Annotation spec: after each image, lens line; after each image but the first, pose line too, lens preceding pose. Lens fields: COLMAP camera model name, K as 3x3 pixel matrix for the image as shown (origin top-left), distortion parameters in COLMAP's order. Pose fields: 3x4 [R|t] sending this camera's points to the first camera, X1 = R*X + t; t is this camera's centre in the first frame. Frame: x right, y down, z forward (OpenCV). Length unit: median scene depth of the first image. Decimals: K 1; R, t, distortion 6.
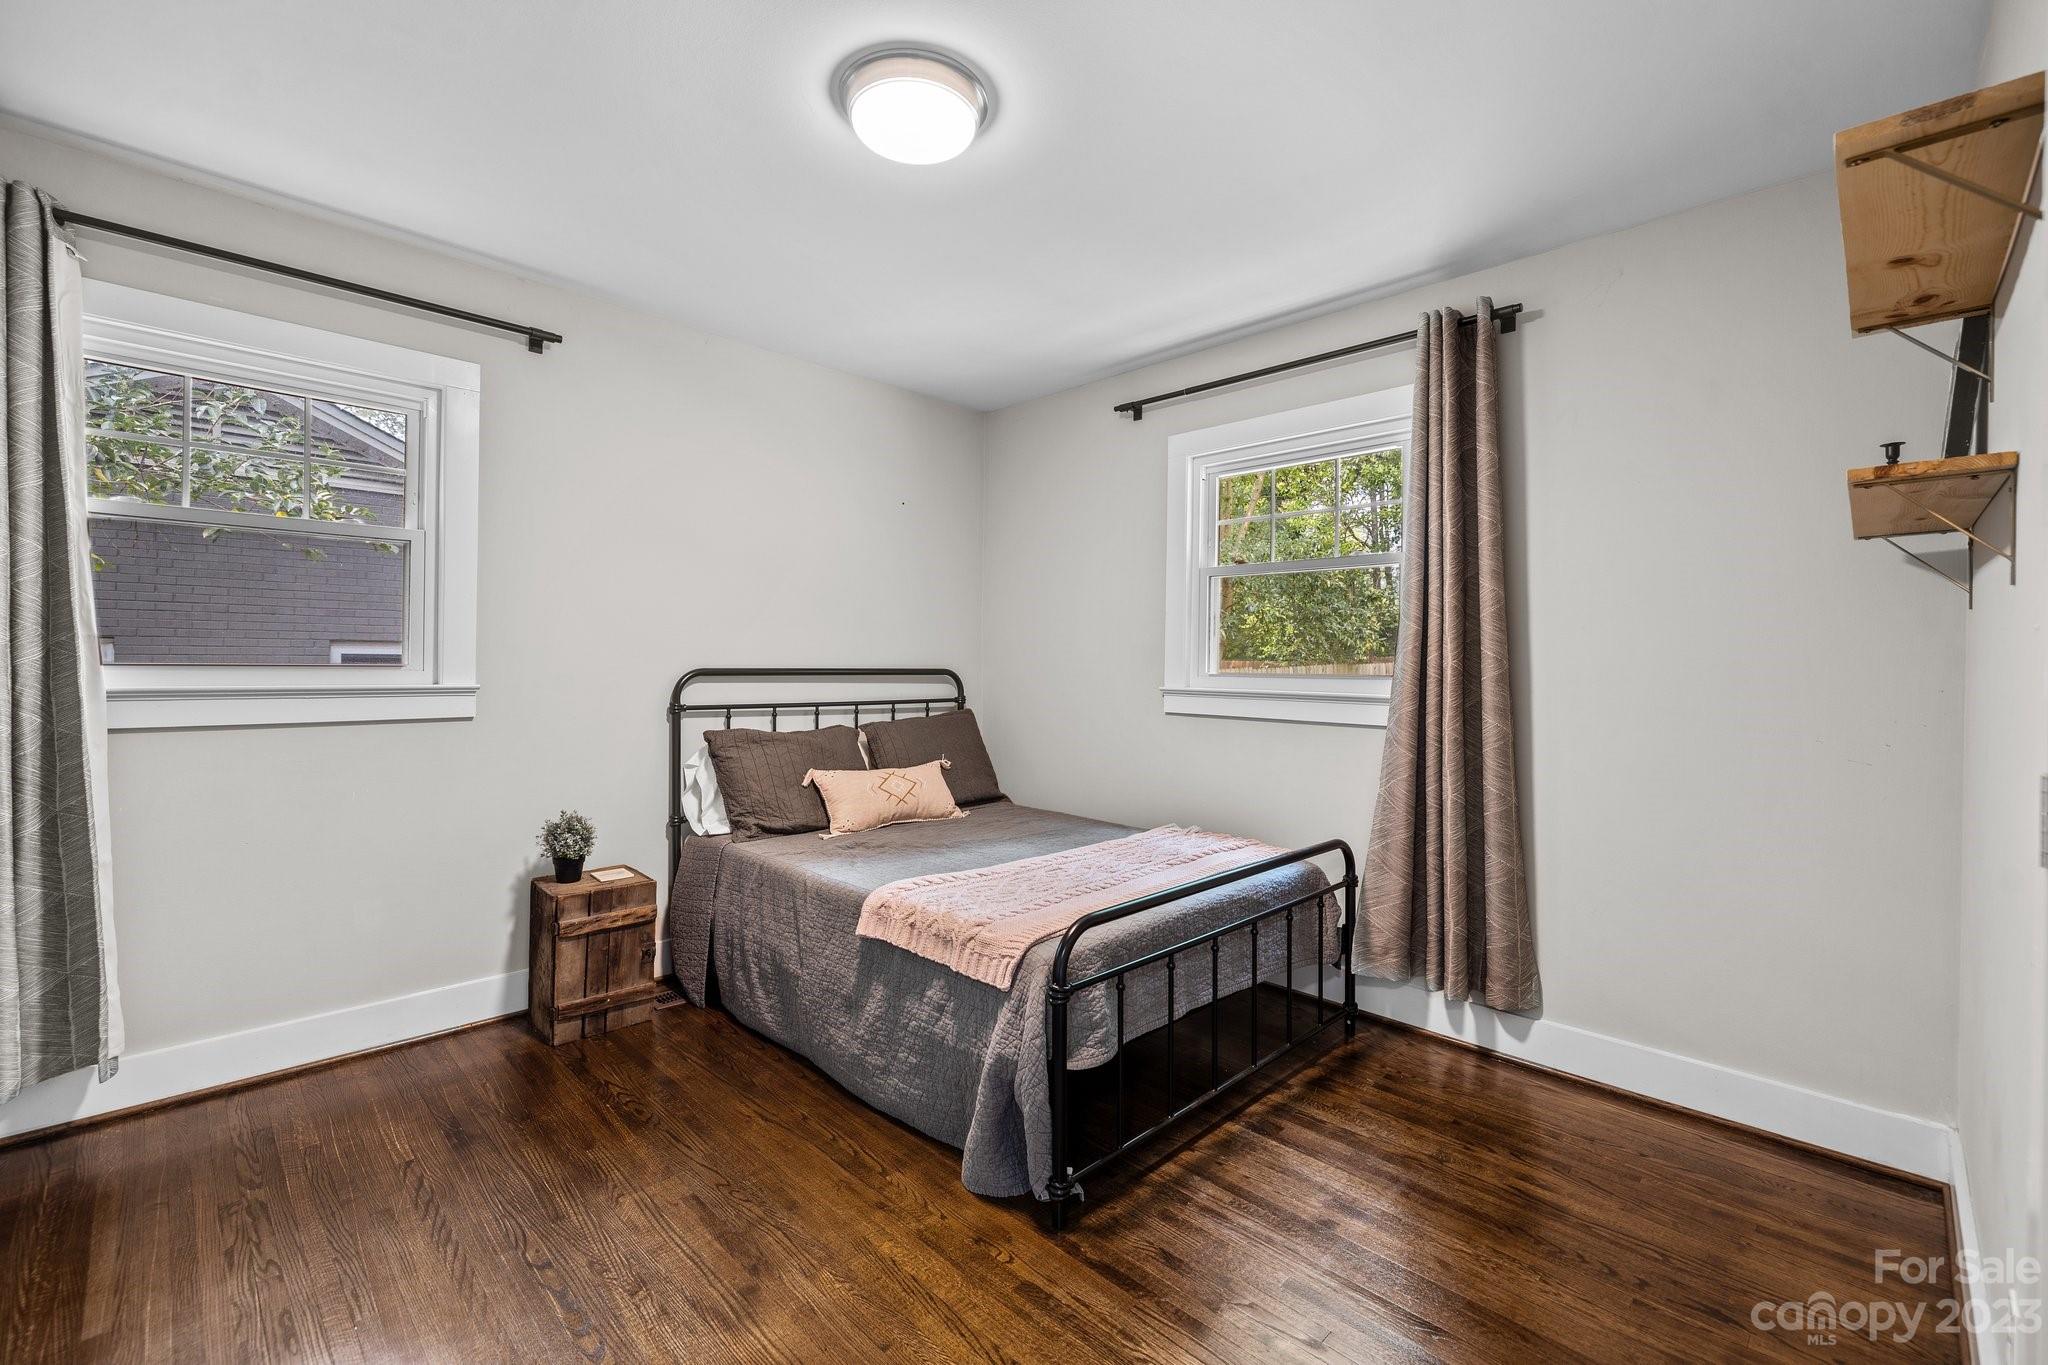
lens RADIAL K [[866.4, 0, 1025.3], [0, 866.4, 670.4], [0, 0, 1]] dist [-0.002180, -0.000357]
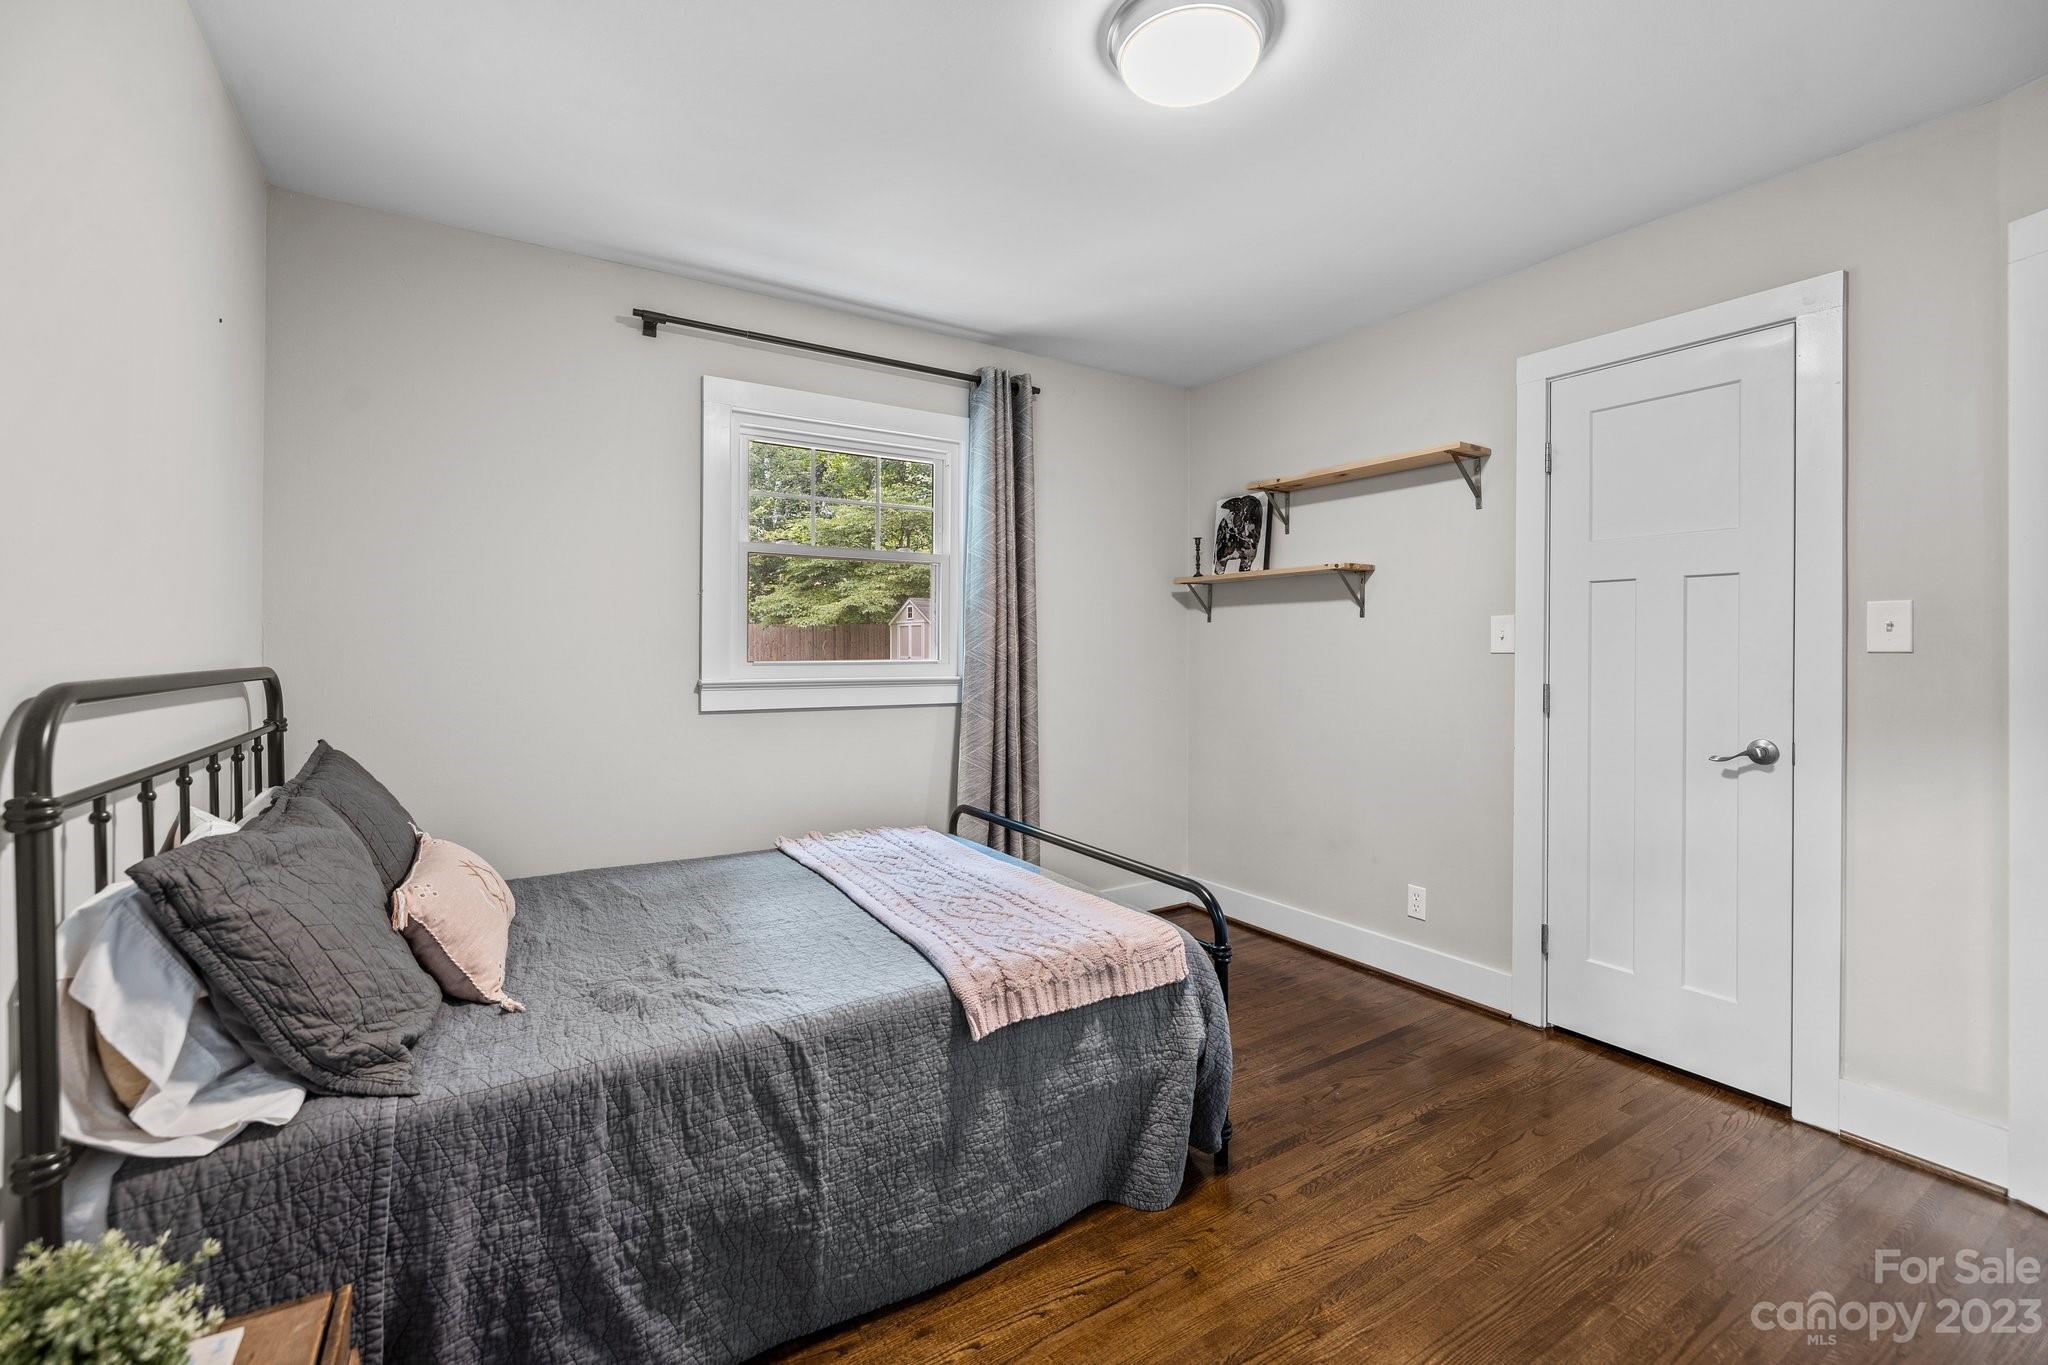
lens RADIAL K [[869.4, 0, 1028.1], [0, 869.4, 648.7], [0, 0, 1]] dist [0.000598, -0.000005]
pose [[0.216404, -0.011621, 0.976235, -0.767125], [0.011527, 0.999890, 0.009347, -0.020656], [-0.976236, 0.009230, 0.216514, 0.697416]]
